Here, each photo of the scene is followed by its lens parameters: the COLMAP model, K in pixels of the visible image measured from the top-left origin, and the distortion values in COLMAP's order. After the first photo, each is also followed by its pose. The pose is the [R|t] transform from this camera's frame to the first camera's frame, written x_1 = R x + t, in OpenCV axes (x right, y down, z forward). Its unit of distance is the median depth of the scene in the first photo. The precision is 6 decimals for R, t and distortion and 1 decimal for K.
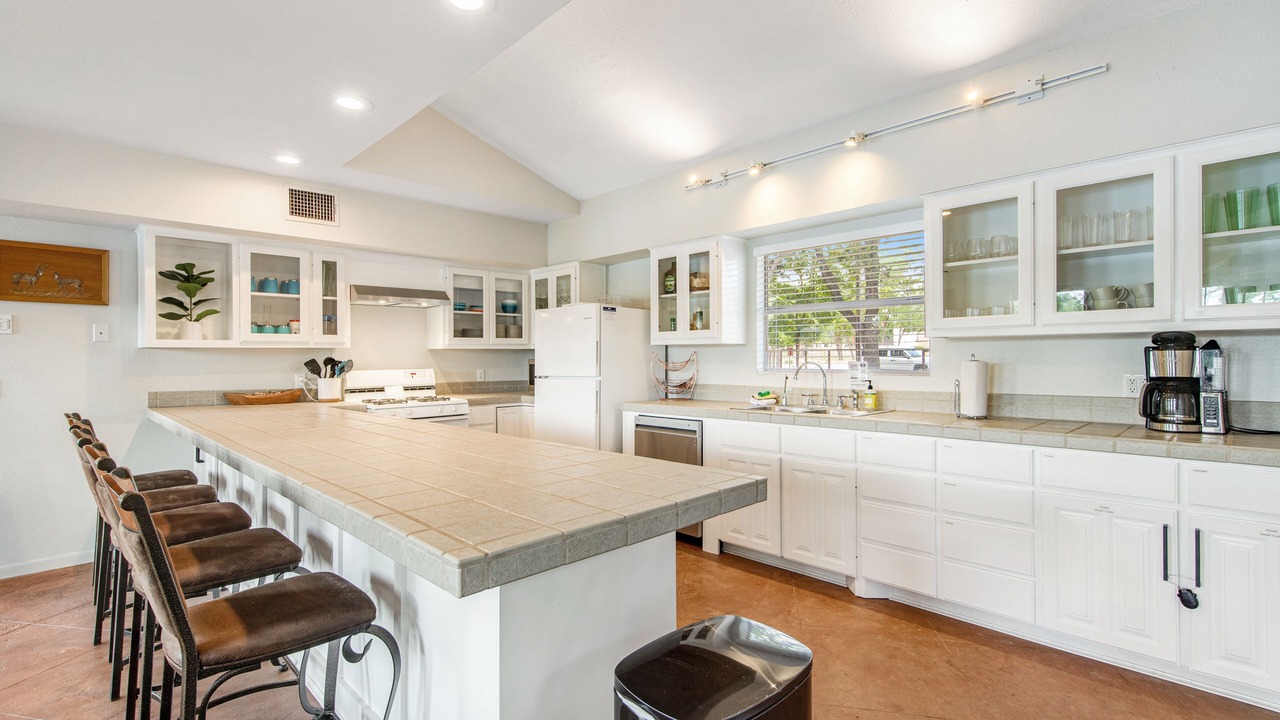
lens RADIAL K [[583.5, 0, 634.5], [0, 583.5, 355.0], [0, 0, 1]] dist [0.010987, -0.000136]
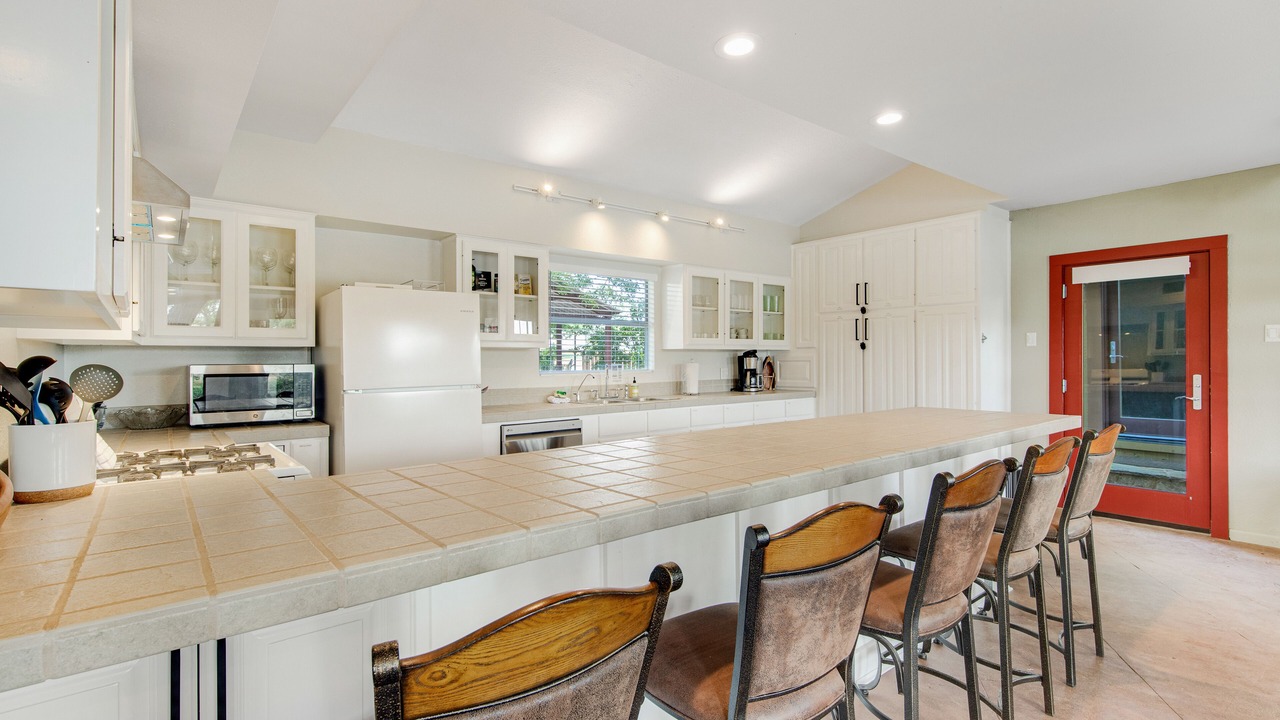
lens RADIAL K [[583.5, 0, 634.5], [0, 583.5, 355.0], [0, 0, 1]] dist [0.010987, -0.000136]
pose [[0.110208, 0.015460, 0.993788, -0.799598], [0.005431, 0.999855, -0.016156, 0.009961], [-0.993894, 0.007177, 0.110108, 0.654329]]
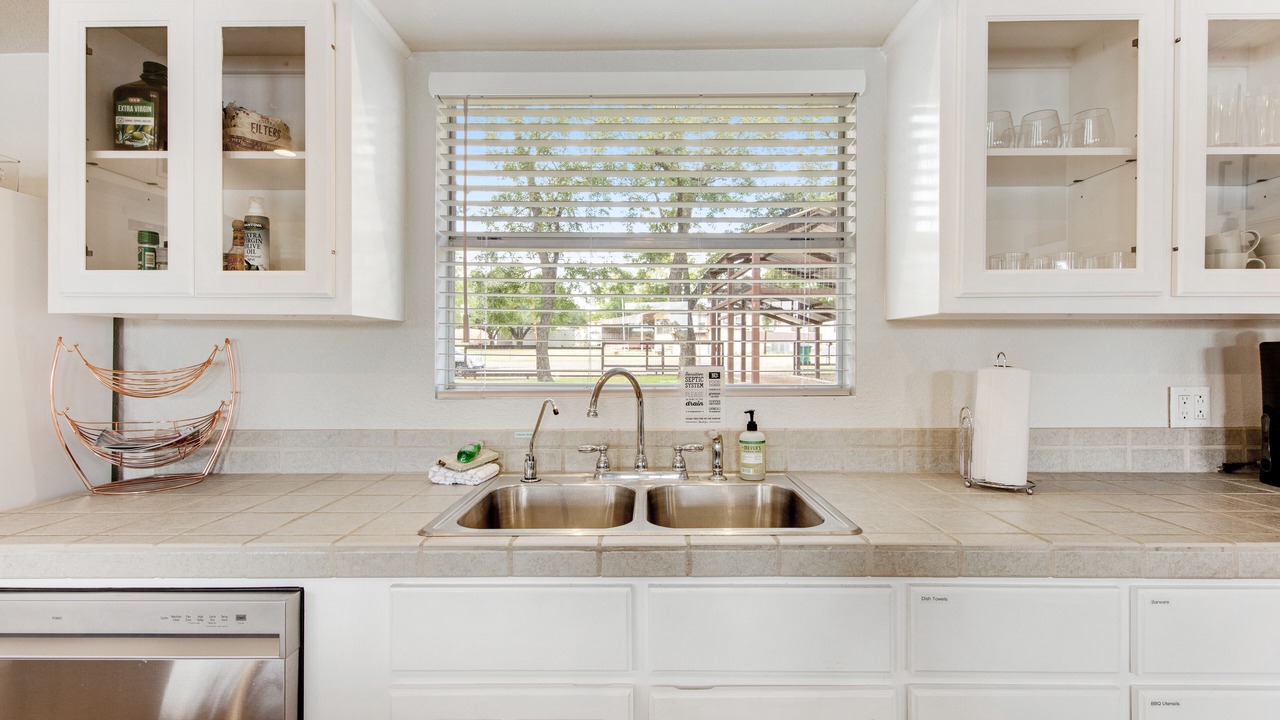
lens RADIAL K [[583.5, 0, 634.5], [0, 583.5, 355.0], [0, 0, 1]] dist [0.010987, -0.000136]
pose [[0.698097, 0.010763, 0.715922, 0.022202], [-0.007288, 0.999942, -0.007926, 0.004829], [-0.715966, 0.000315, 0.698135, 0.589485]]
